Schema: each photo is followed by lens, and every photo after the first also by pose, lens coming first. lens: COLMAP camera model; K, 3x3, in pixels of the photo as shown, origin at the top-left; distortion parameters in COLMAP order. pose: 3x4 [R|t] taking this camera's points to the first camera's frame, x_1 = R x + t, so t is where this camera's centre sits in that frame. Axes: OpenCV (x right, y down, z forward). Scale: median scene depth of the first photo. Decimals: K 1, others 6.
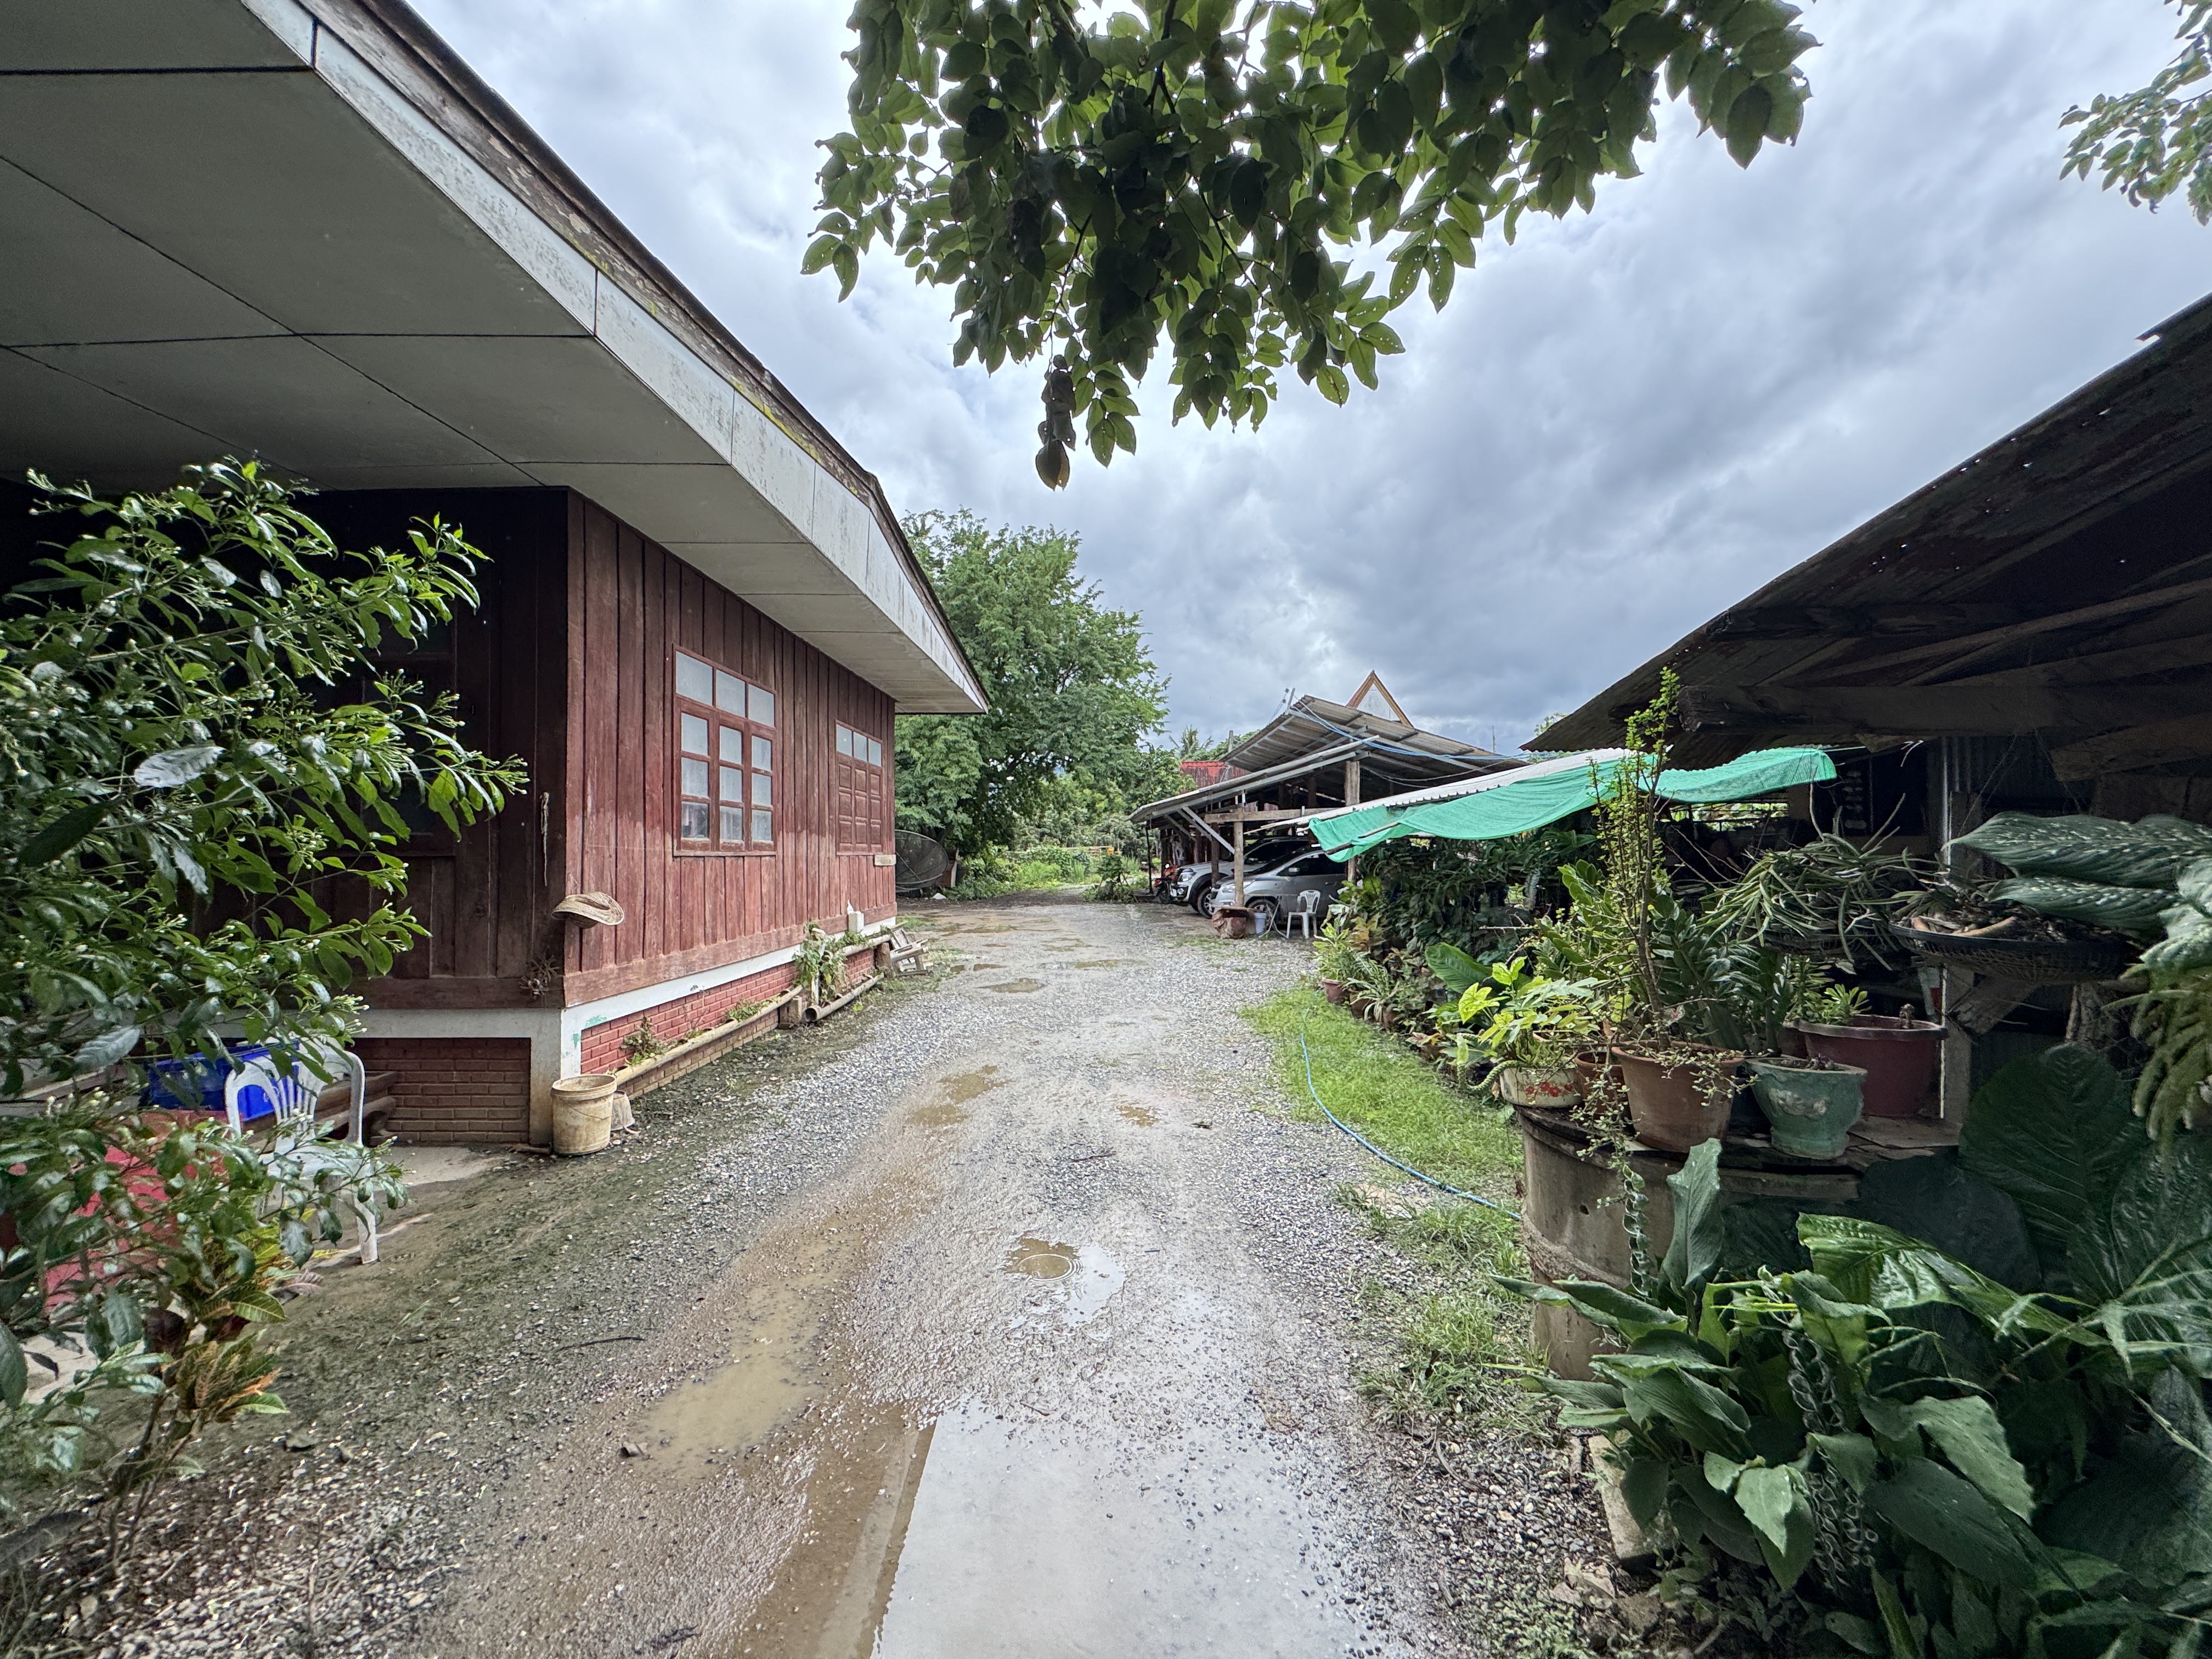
lens RADIAL K [[885.6, 0, 1106.0], [0, 885.6, 829.5], [0, 0, 1]] dist [0.001269, 0.001120]
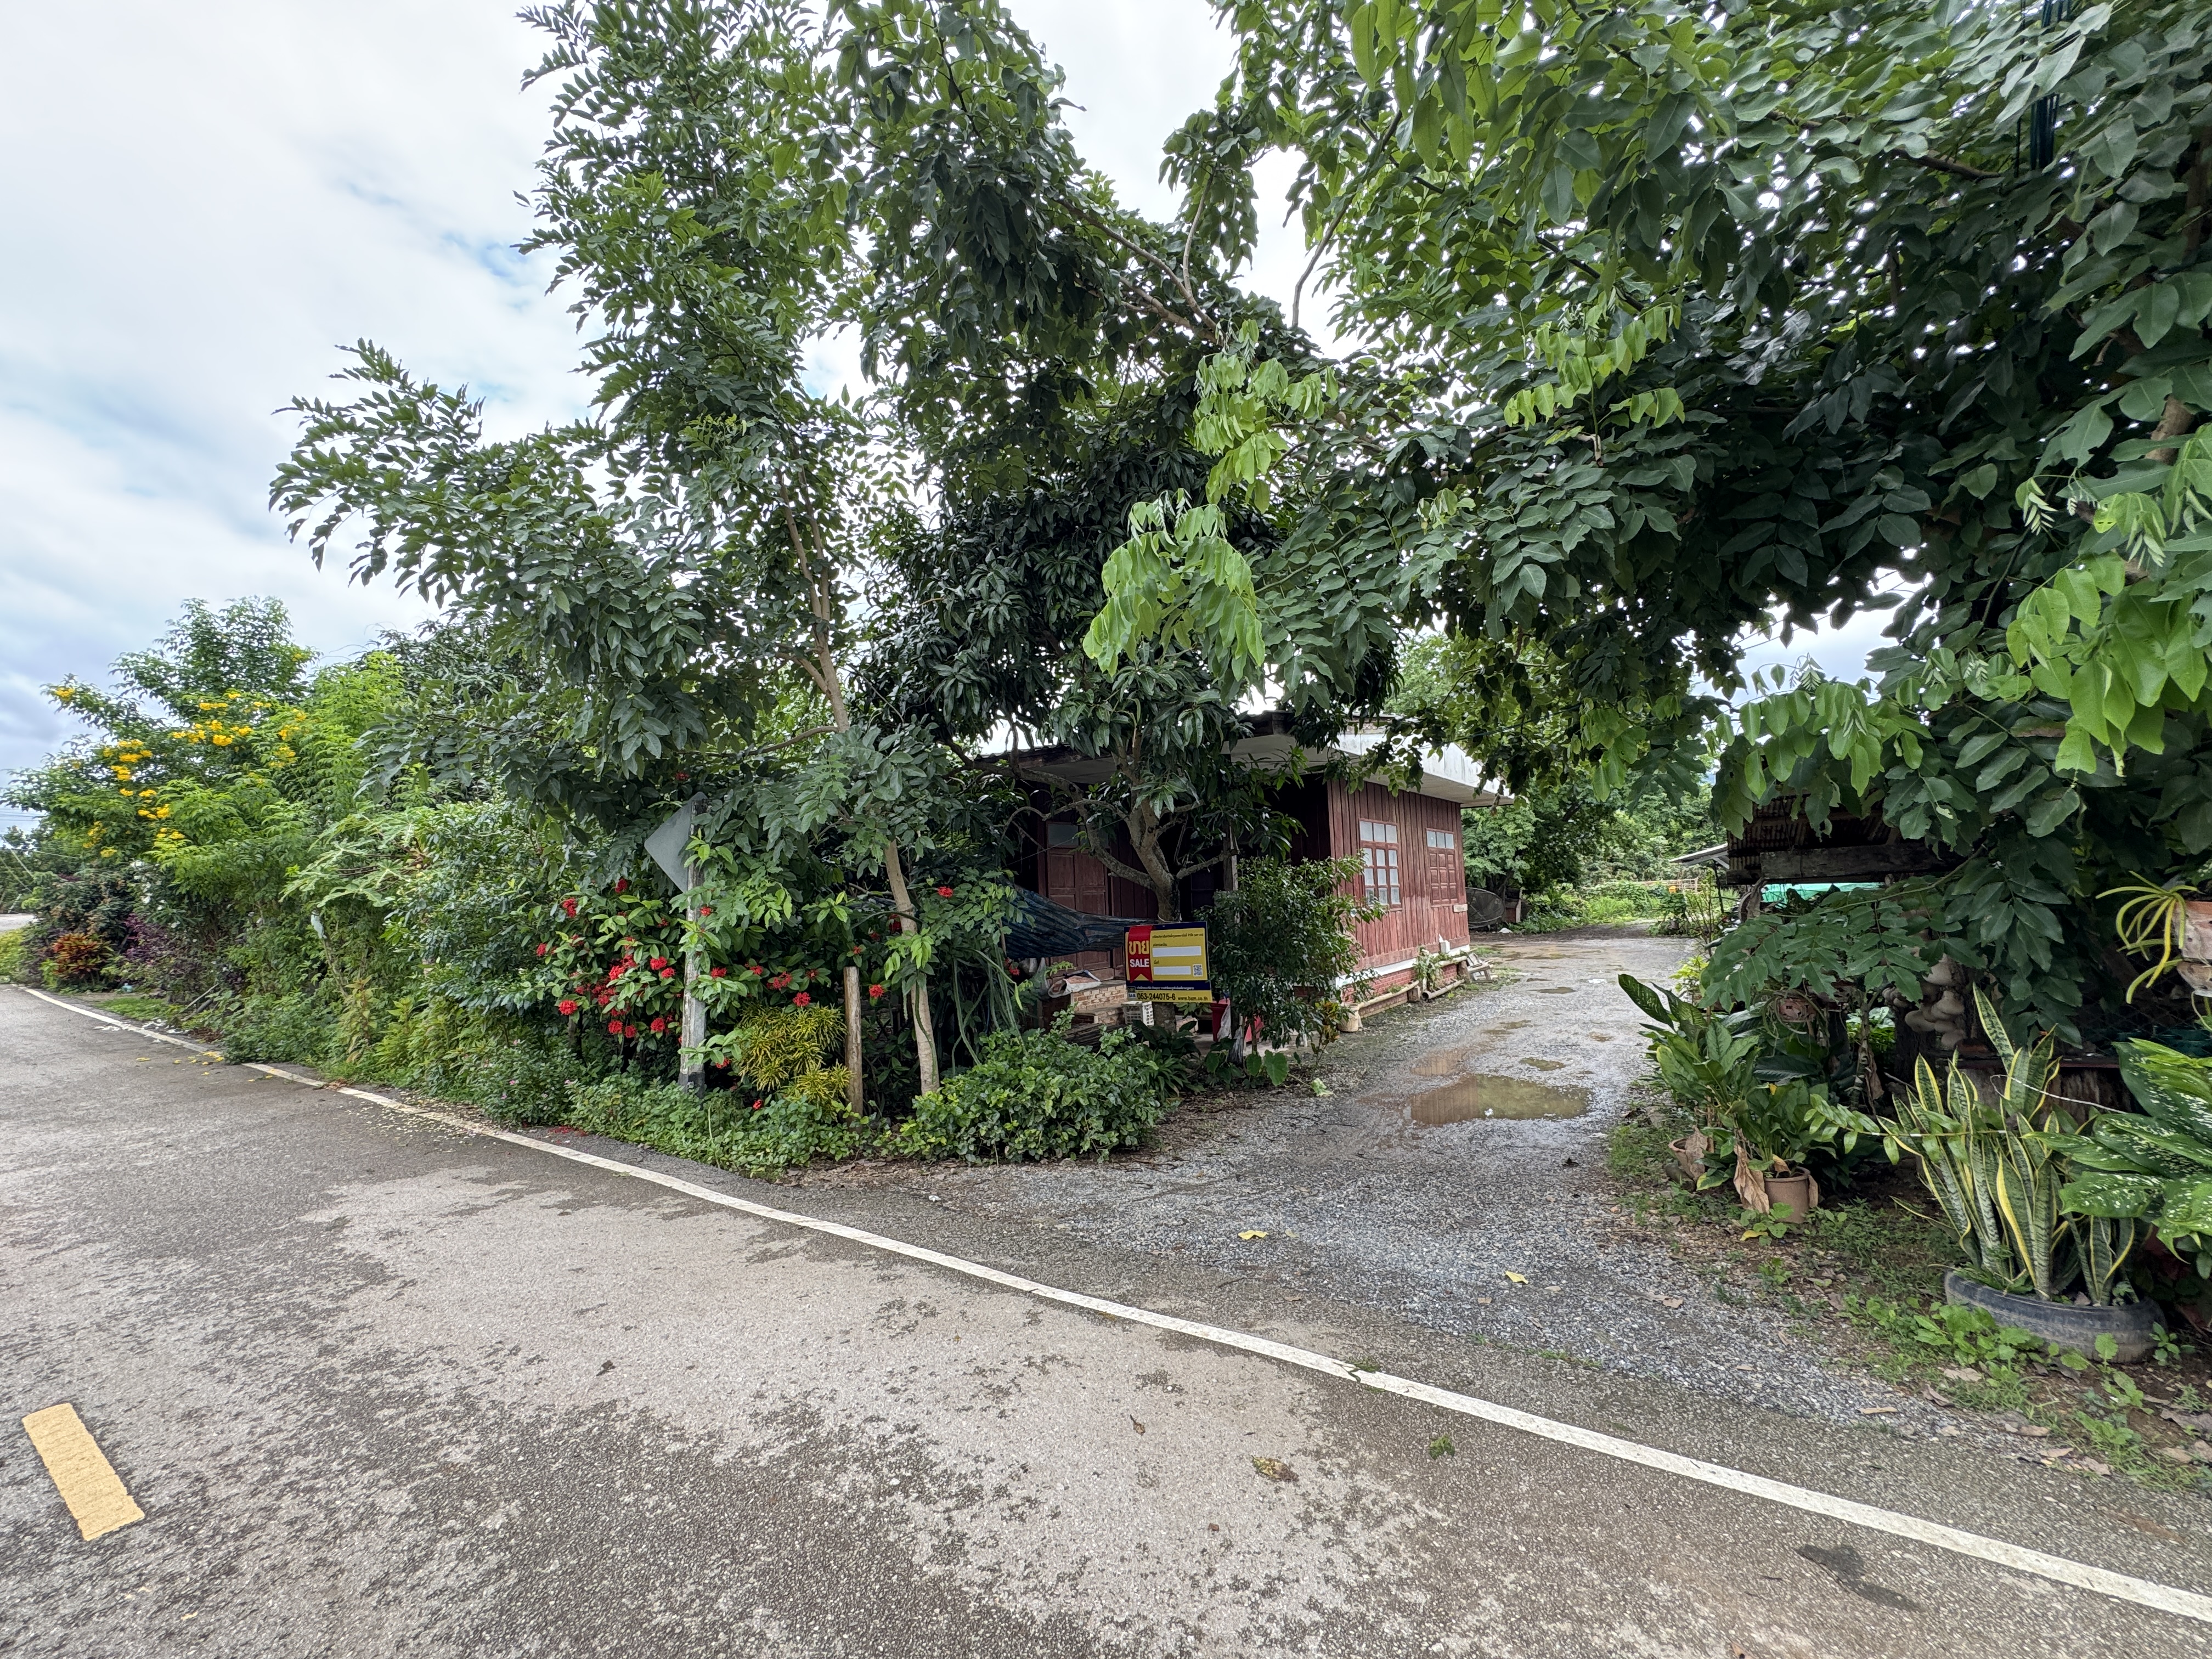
lens RADIAL K [[885.6, 0, 1106.0], [0, 885.6, 829.5], [0, 0, 1]] dist [0.001269, 0.001120]
pose [[0.817457, -0.062327, -0.572607, 0.150355], [0.041385, 0.997914, -0.049541, -0.055007], [0.574501, 0.016800, 0.818332, -0.672391]]
